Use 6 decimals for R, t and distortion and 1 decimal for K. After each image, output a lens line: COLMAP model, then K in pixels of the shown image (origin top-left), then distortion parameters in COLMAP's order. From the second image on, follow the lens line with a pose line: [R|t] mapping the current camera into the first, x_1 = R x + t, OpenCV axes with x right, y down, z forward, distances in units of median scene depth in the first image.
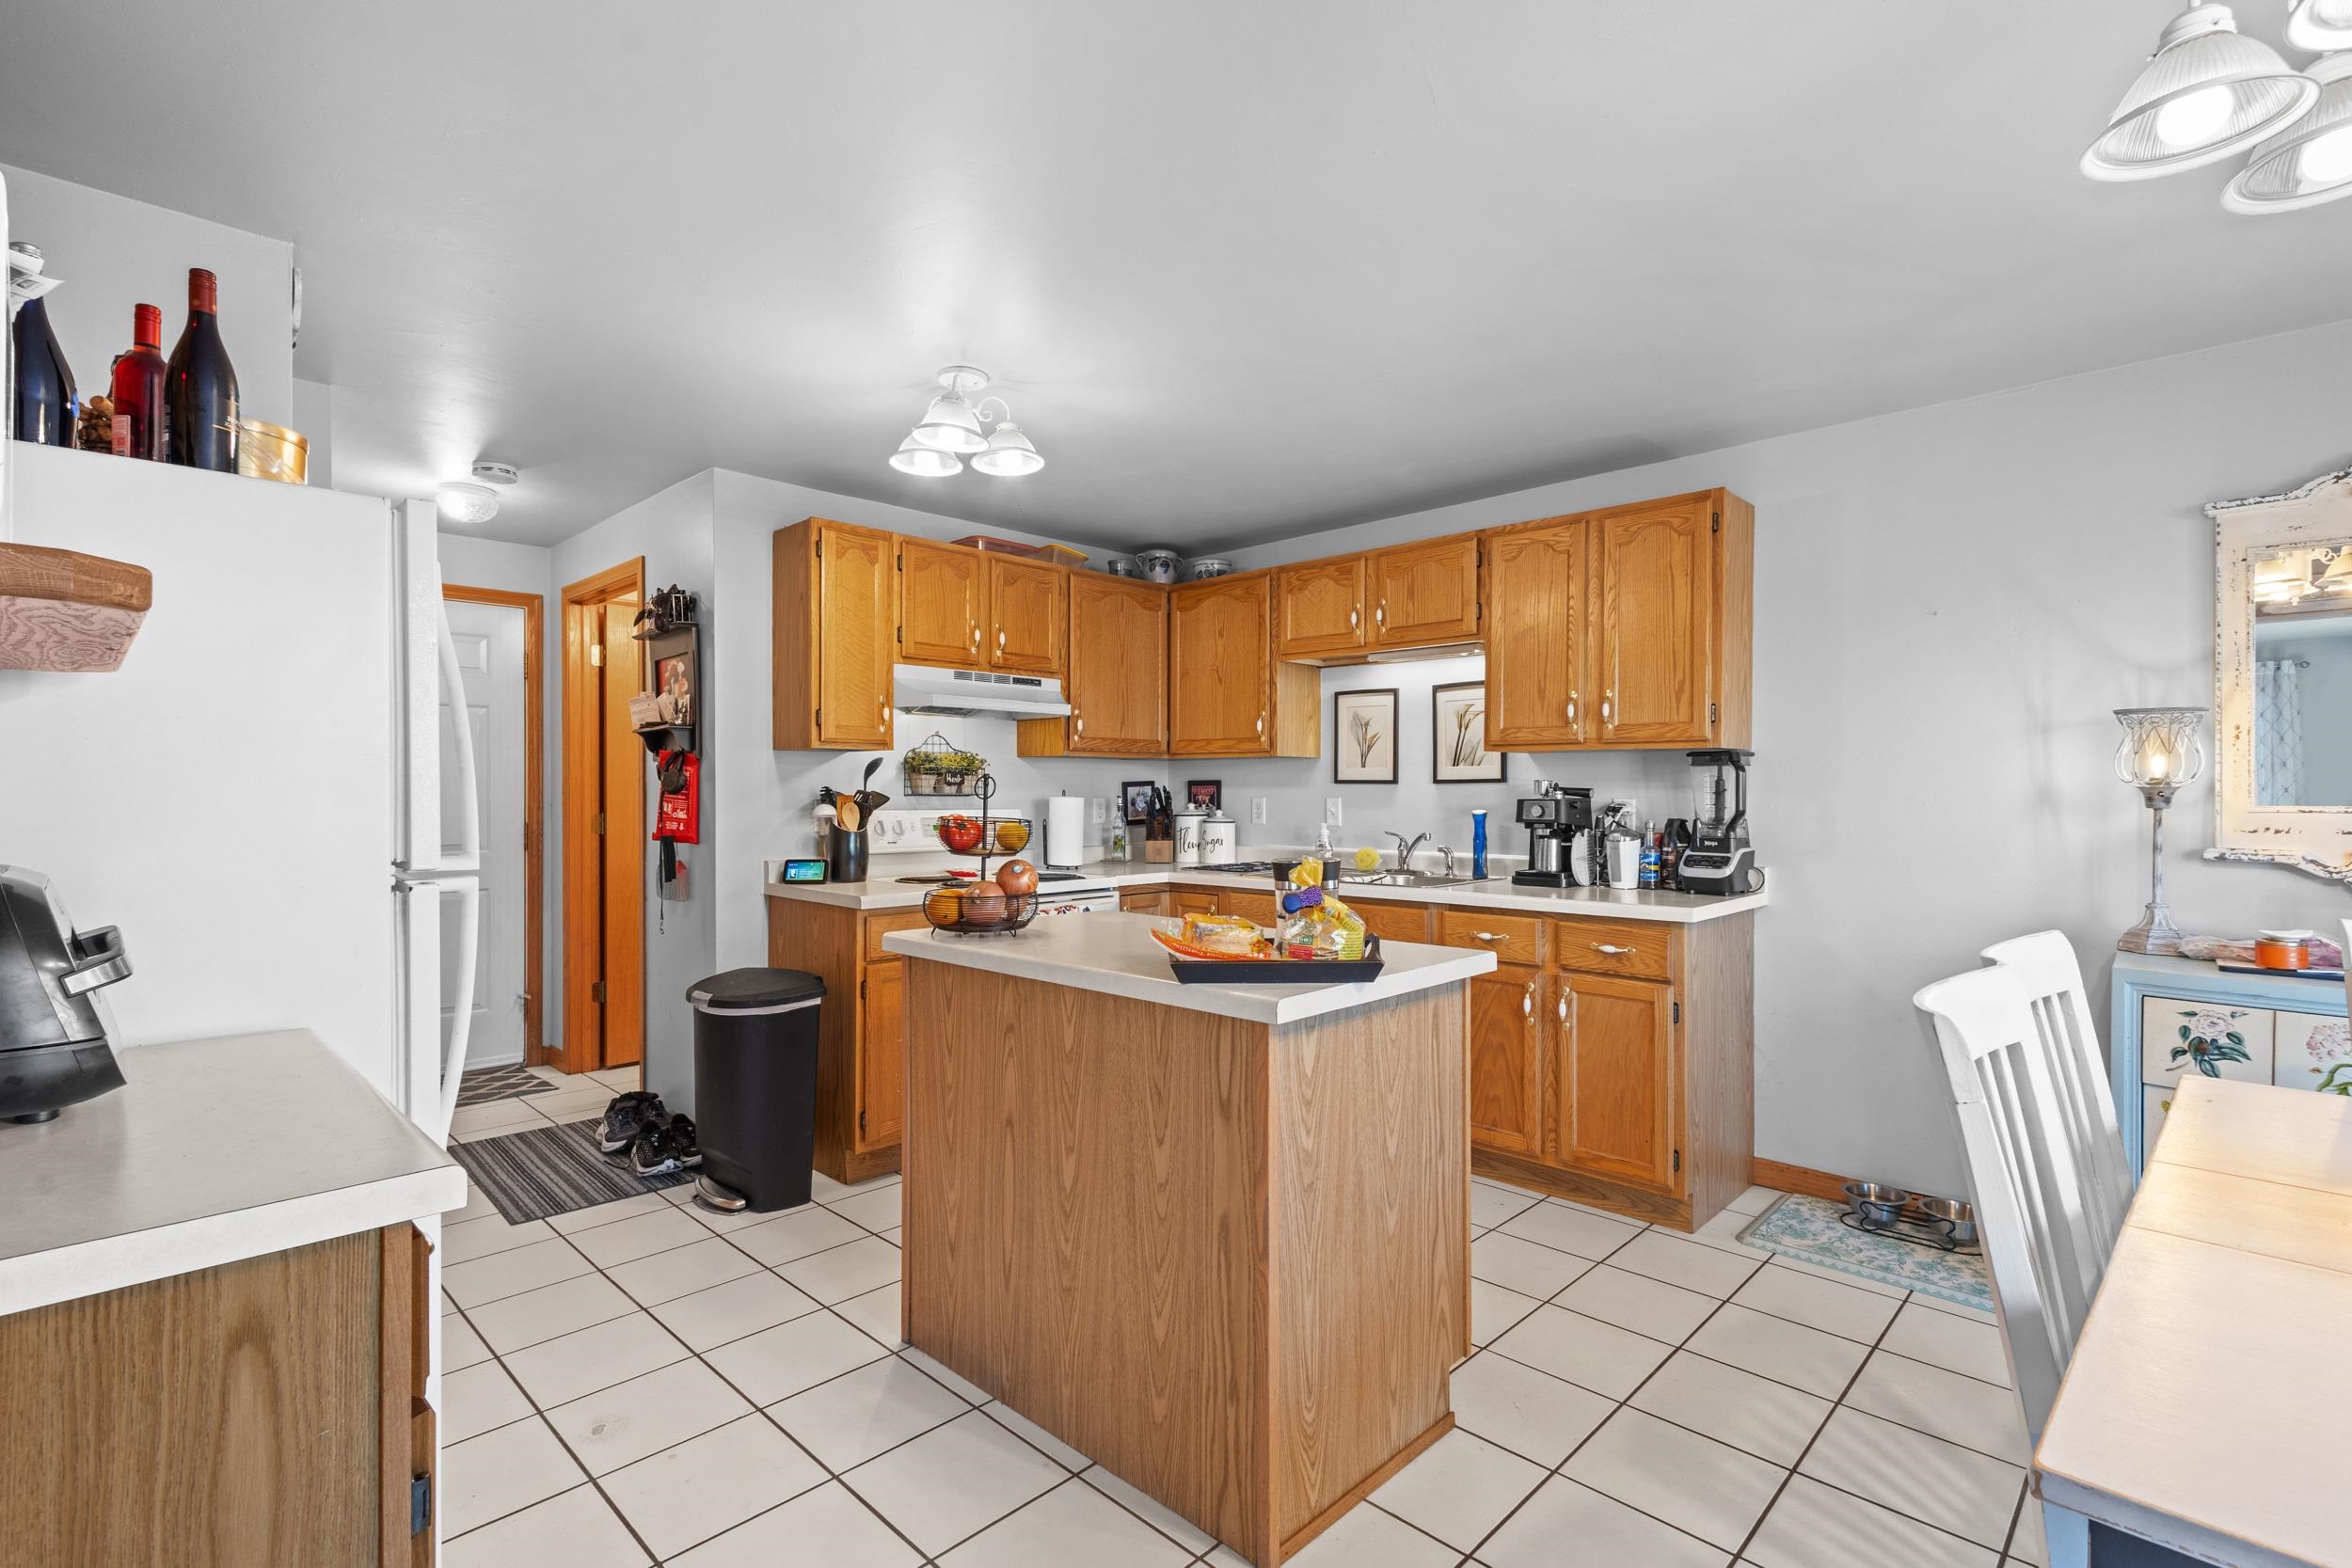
lens RADIAL K [[1081.1, 0, 1179.7], [0, 1081.1, 793.5], [0, 0, 1]] dist [0.010211, -0.003097]
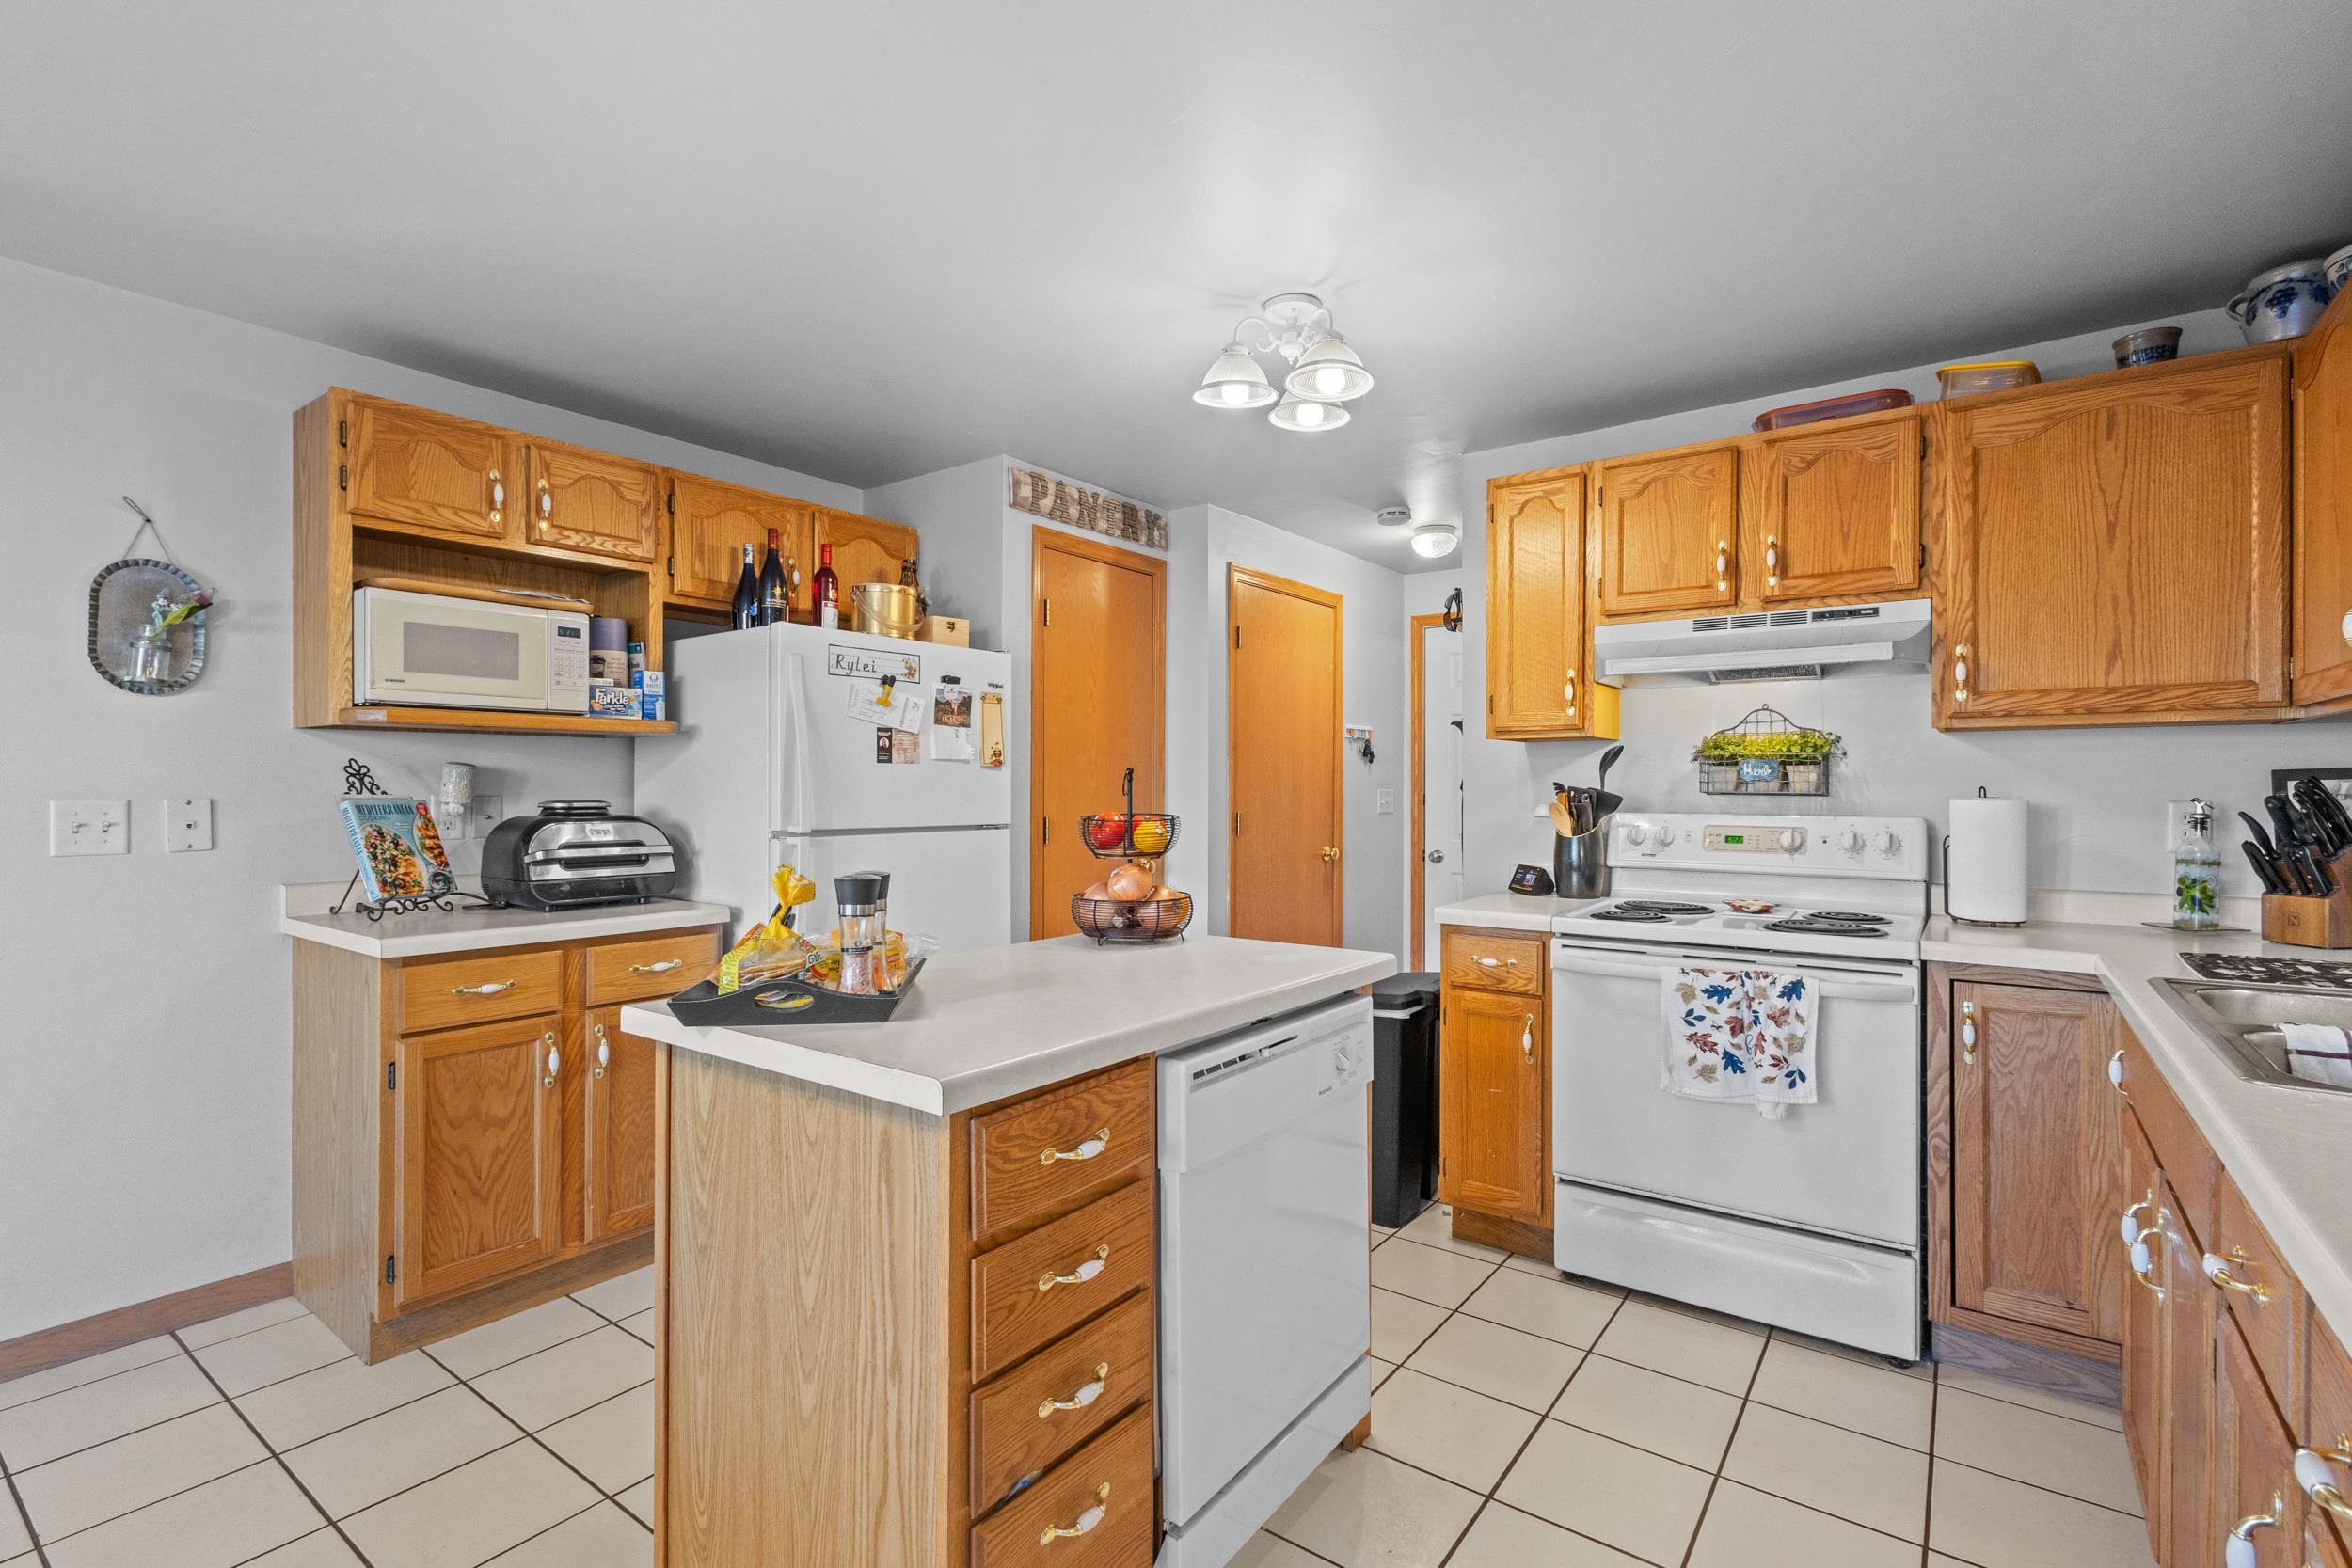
lens RADIAL K [[1081.1, 0, 1178.3], [0, 1081.1, 790.5], [0, 0, 1]] dist [0.010211, -0.003097]
pose [[0.133739, 0.002967, -0.991012, 0.536754], [-0.004445, 0.999987, 0.002394, -0.000913], [0.991007, 0.004085, 0.133751, 0.663609]]
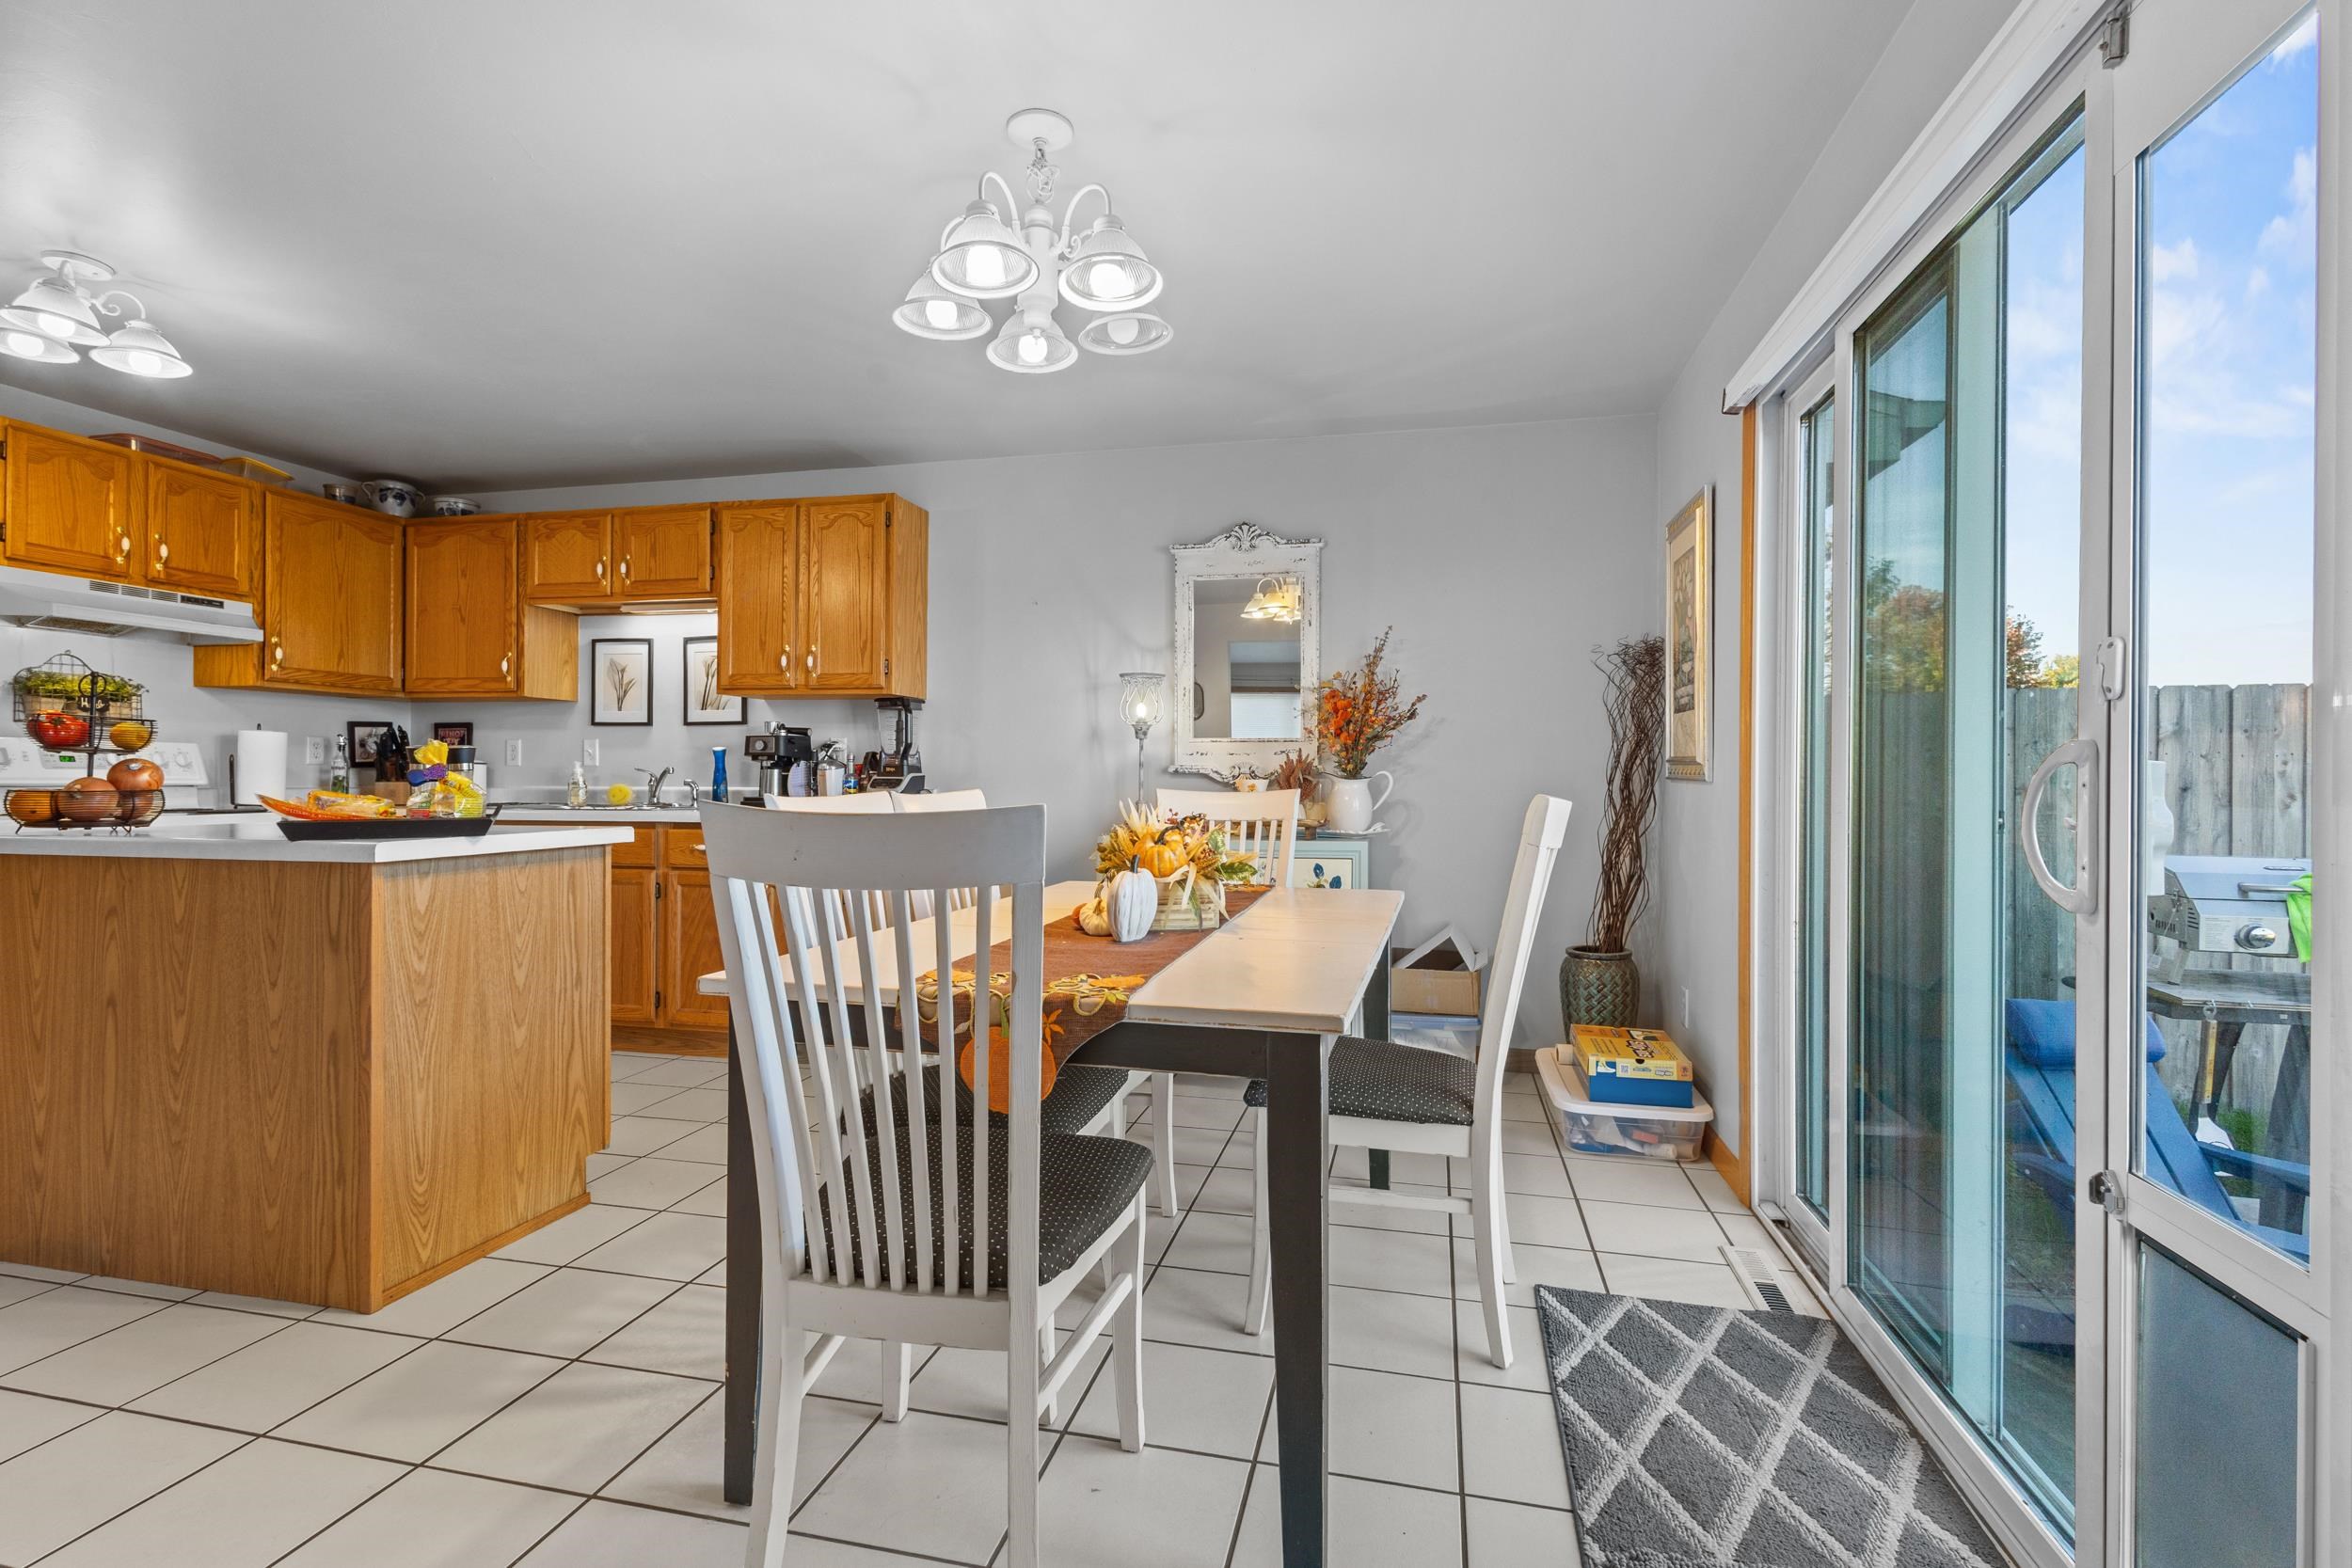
lens RADIAL K [[1081.1, 0, 1164.1], [0, 1081.1, 778.5], [0, 0, 1]] dist [0.010211, -0.003097]
pose [[0.860855, 0.004252, 0.508833, 0.114835], [-0.003584, 0.999991, -0.002291, 0.057080], [-0.508838, 0.000149, 0.860862, -0.262361]]
